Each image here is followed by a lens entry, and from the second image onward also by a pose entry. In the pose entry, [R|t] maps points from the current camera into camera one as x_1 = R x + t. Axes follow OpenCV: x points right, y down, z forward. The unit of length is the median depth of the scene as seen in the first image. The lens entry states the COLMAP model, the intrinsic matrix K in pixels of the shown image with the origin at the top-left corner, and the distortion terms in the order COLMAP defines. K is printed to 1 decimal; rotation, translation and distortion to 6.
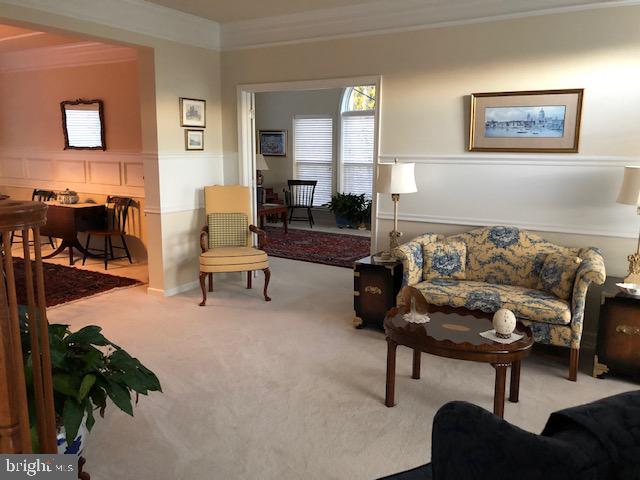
lens RADIAL K [[535.7, 0, 307.6], [0, 535.7, 234.8], [0, 0, 1]] dist [0.018880, 0.012239]
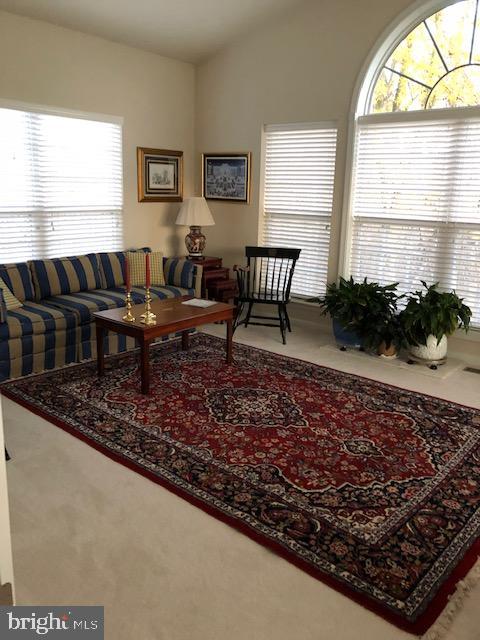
lens RADIAL K [[535.7, 0, 214.9], [0, 535.7, 318.7], [0, 0, 1]] dist [0.018880, 0.012239]
pose [[0.987084, 0.048887, -0.152559, 0.017363], [-0.036899, 0.996075, 0.080450, -0.070142], [0.155893, -0.073782, 0.985014, 0.447558]]
